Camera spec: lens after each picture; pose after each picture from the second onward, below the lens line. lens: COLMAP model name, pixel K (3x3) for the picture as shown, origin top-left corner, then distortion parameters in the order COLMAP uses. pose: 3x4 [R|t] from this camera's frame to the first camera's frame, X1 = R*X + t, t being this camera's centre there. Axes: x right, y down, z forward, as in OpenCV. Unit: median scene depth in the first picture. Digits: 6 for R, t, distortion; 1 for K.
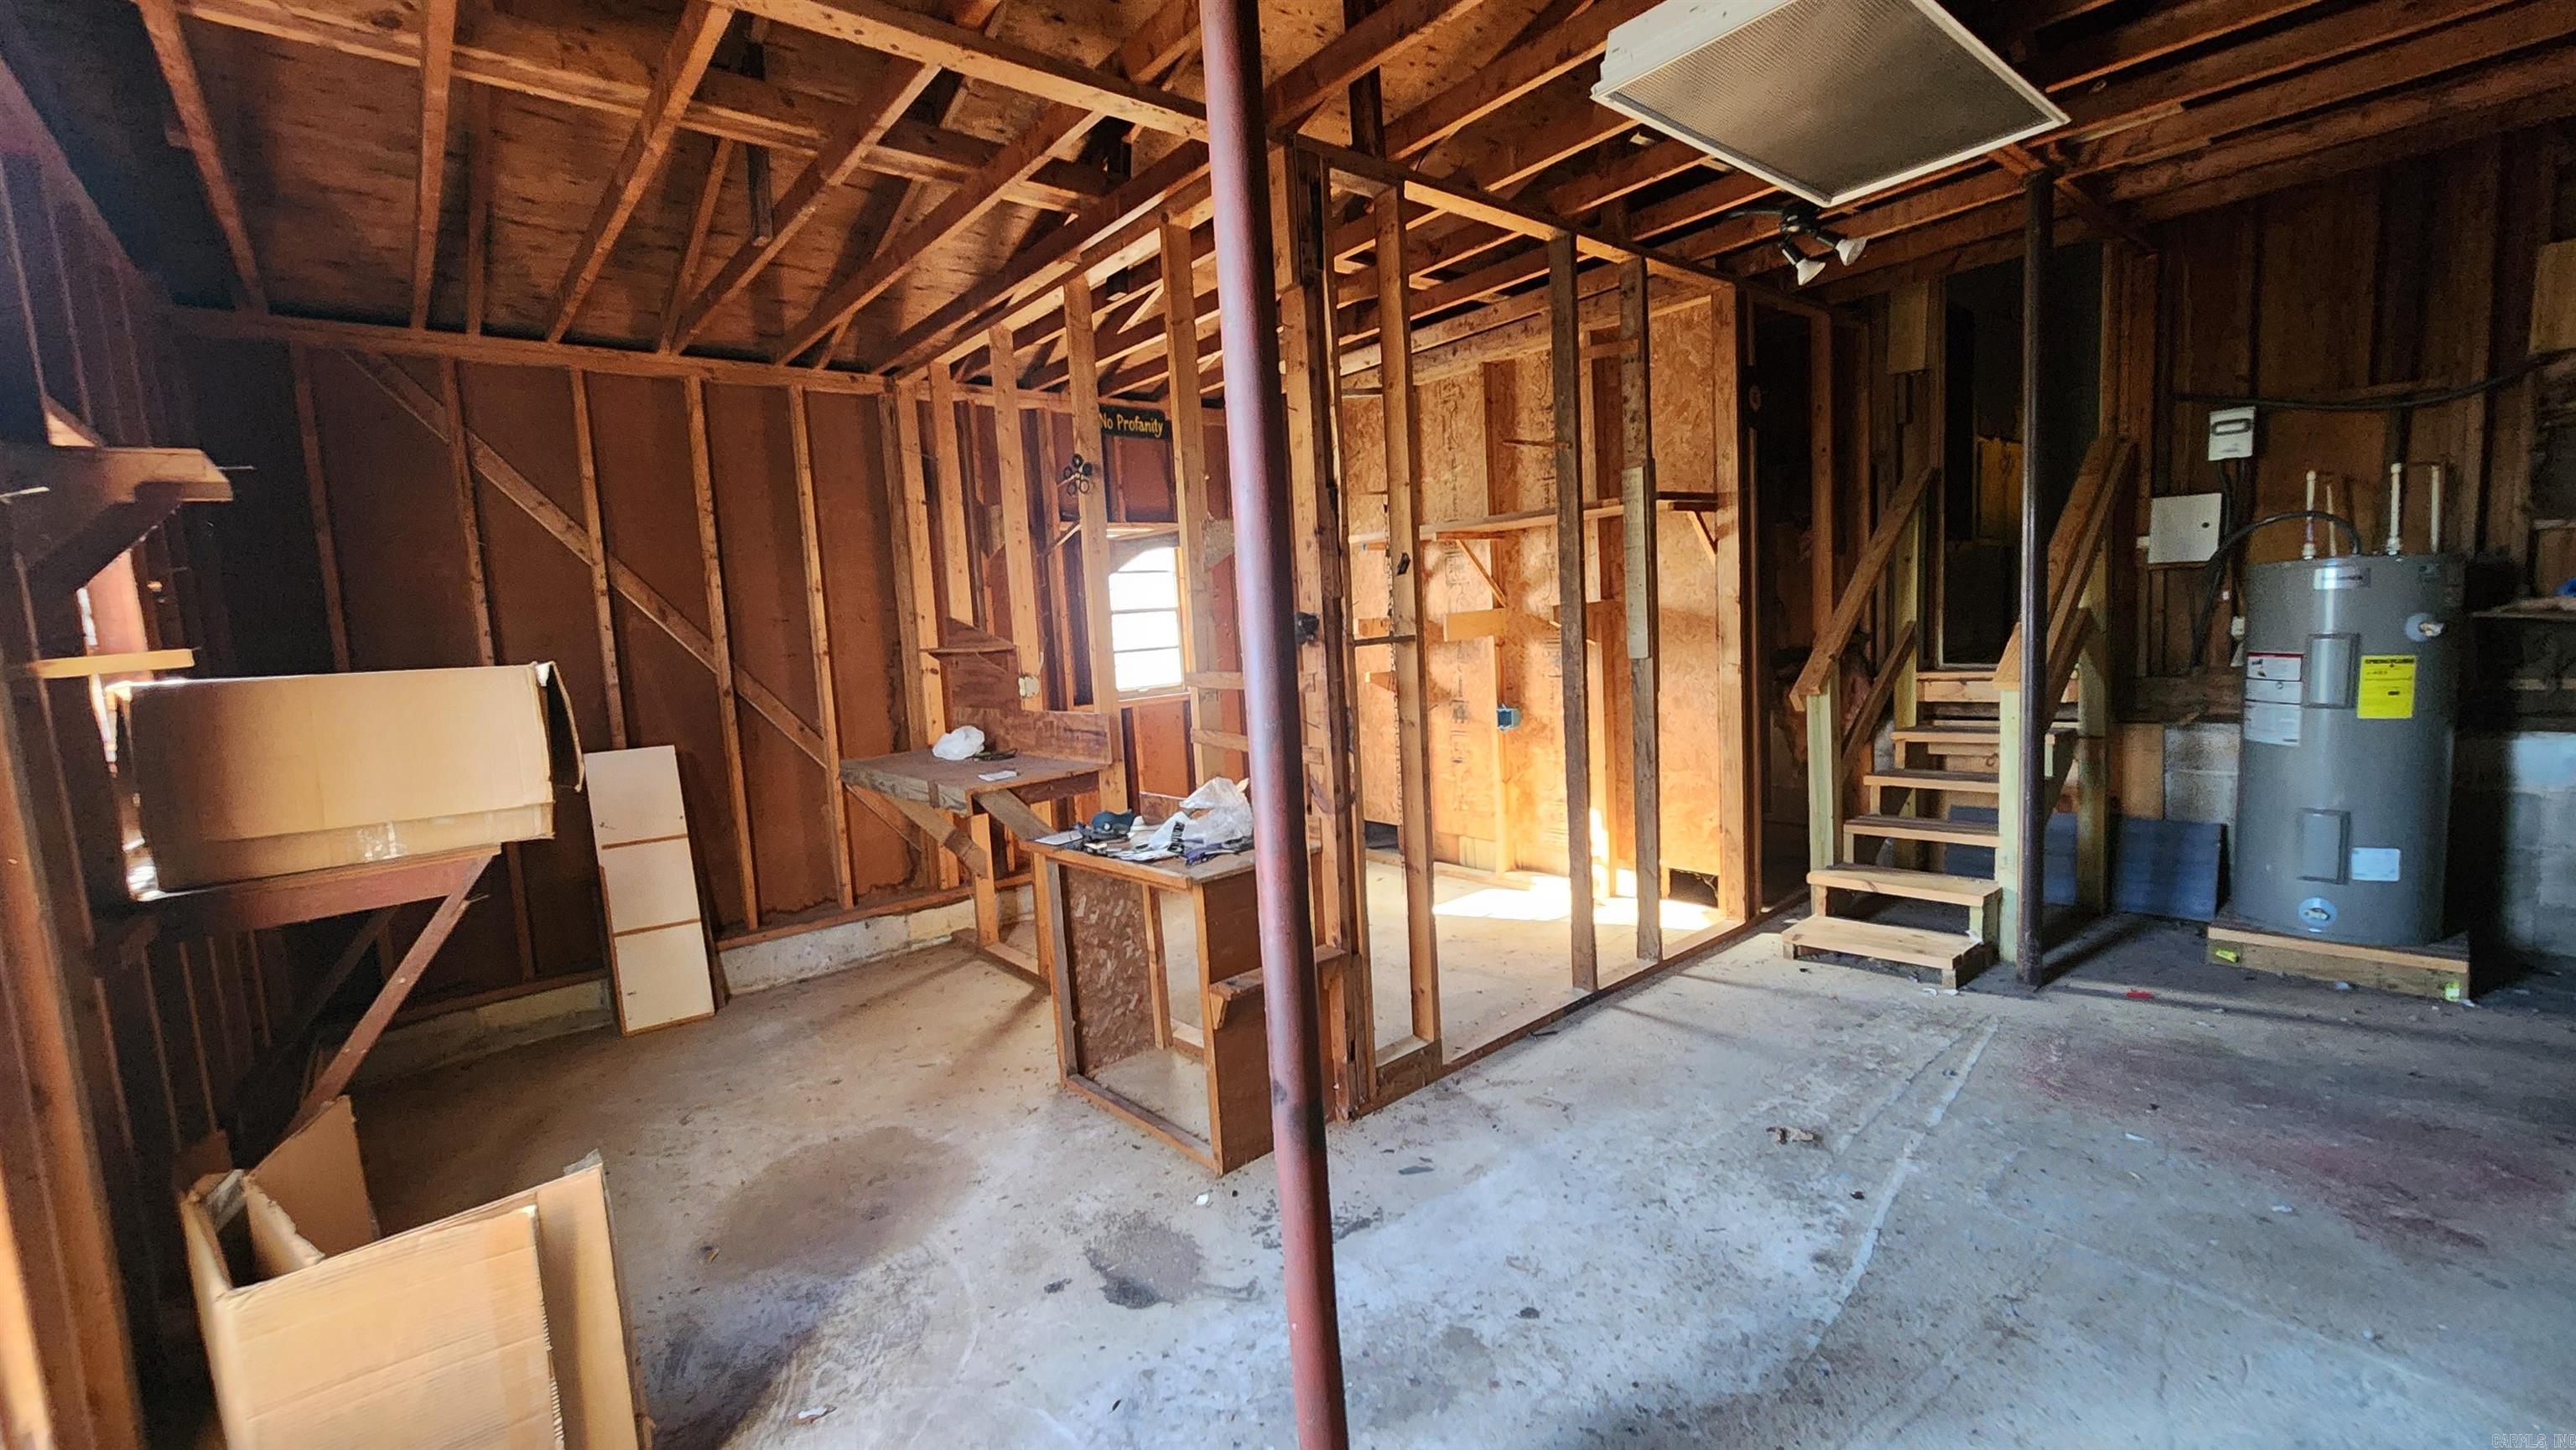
lens RADIAL K [[1064.7, 0, 1278.2], [0, 1064.7, 730.5], [0, 0, 1]] dist [-0.000419, 0.001298]
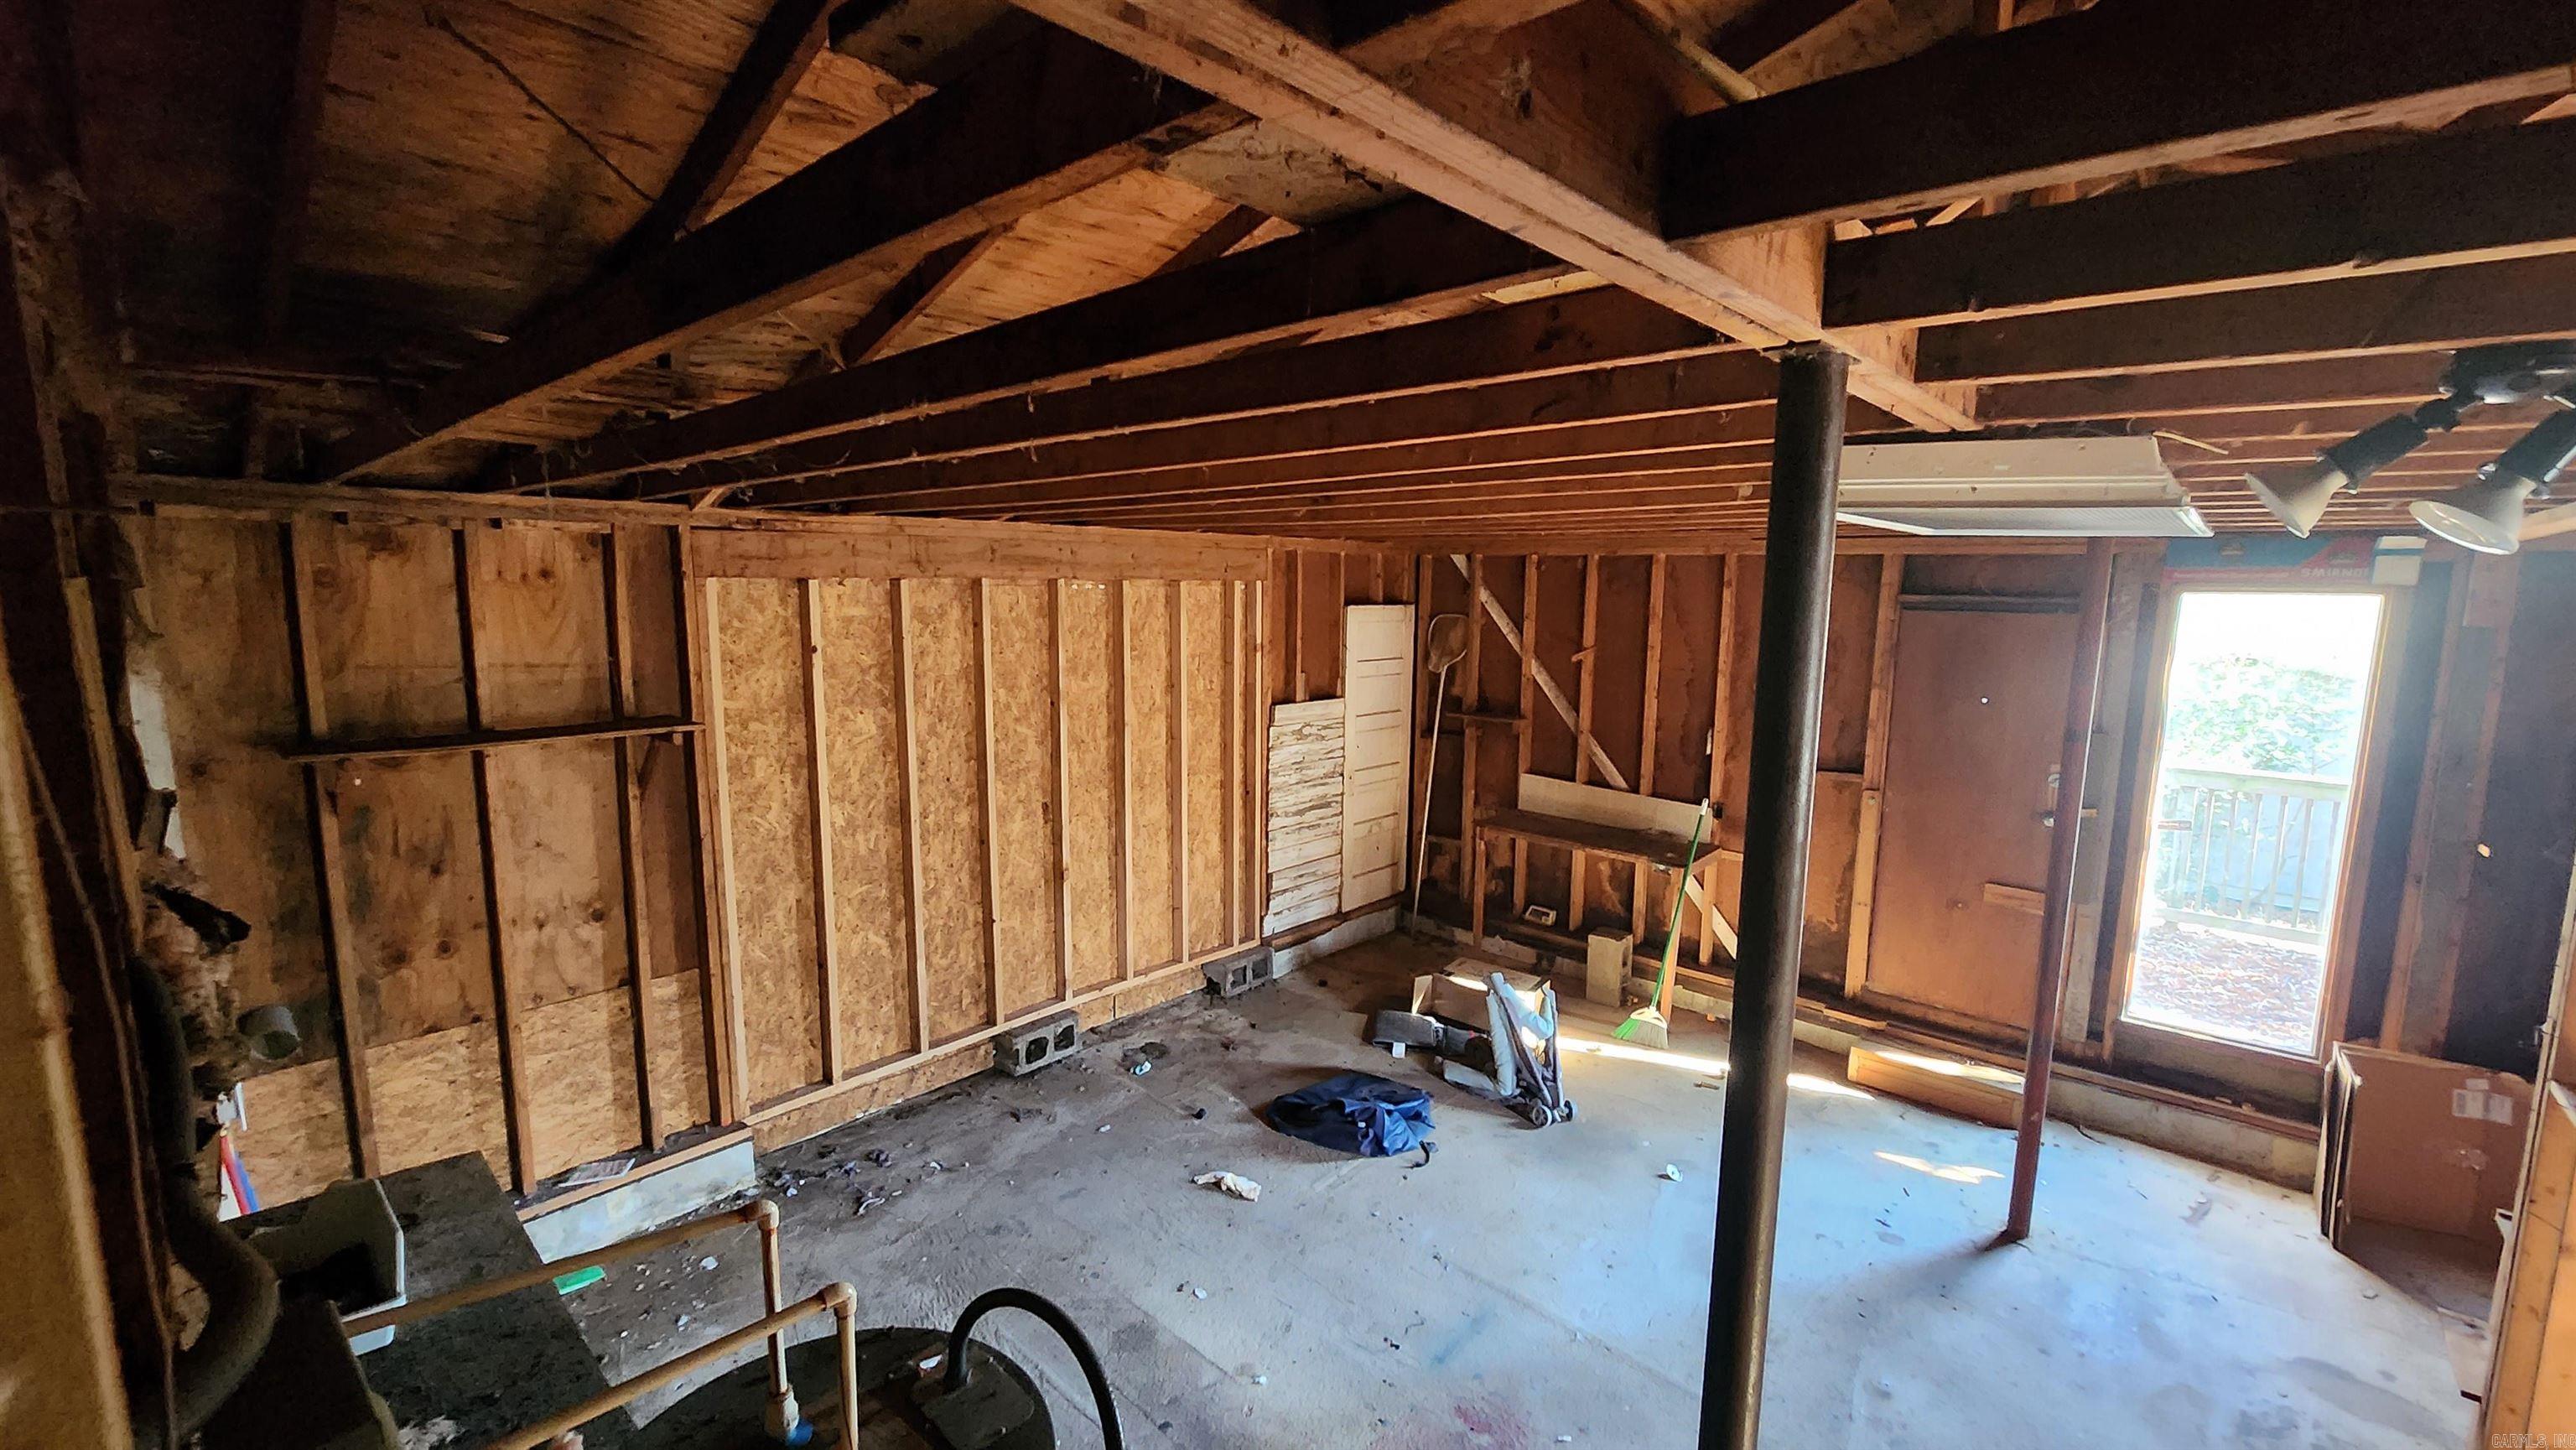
lens RADIAL K [[1058.0, 0, 1284.1], [0, 1058.0, 726.1], [0, 0, 1]] dist [0.002784, 0.000207]
pose [[-0.990335, 0.065352, -0.122338, 0.837740], [0.032859, 0.967477, 0.250818, -0.435764], [0.134750, 0.244373, -0.960273, 1.200401]]
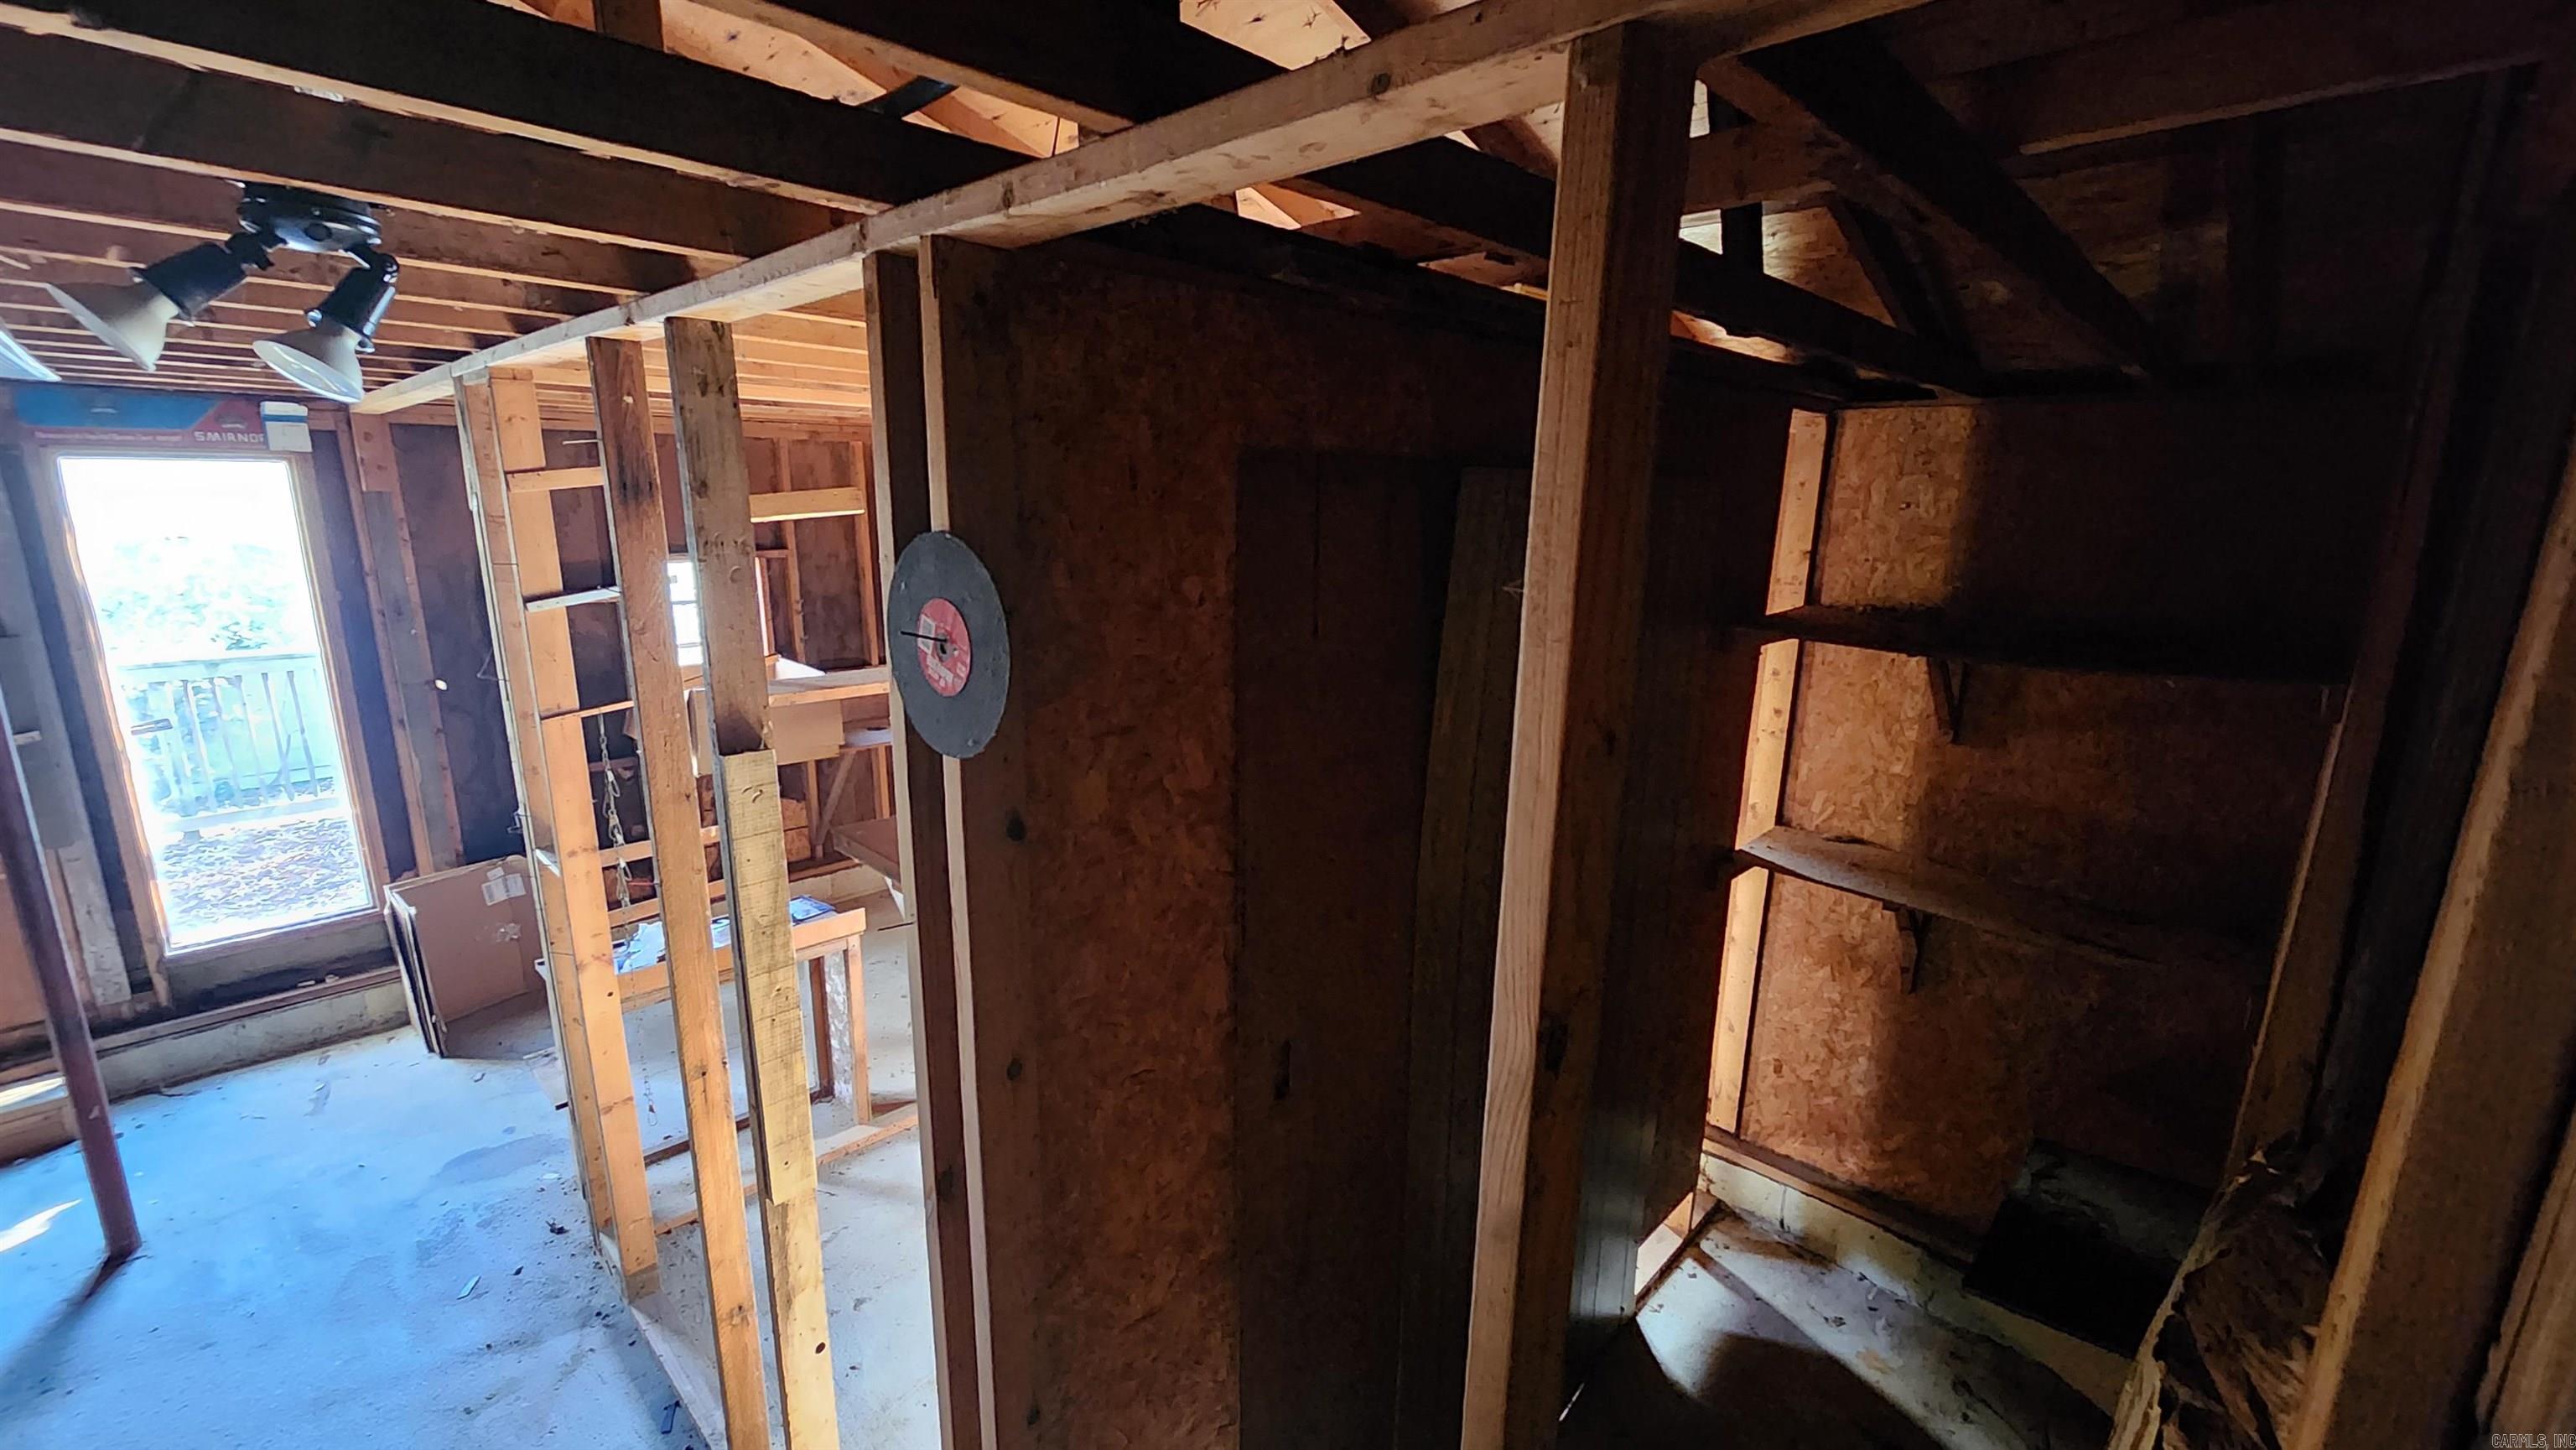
lens RADIAL K [[1029.7, 0, 1284.5], [0, 1029.7, 730.9], [0, 0, 1]] dist [0.000316, 0.000150]
pose [[0.104813, 0.284617, -0.952894, 0.798814], [-0.133127, 0.953564, 0.270174, -0.417318], [0.985541, 0.098538, 0.137836, 1.185969]]
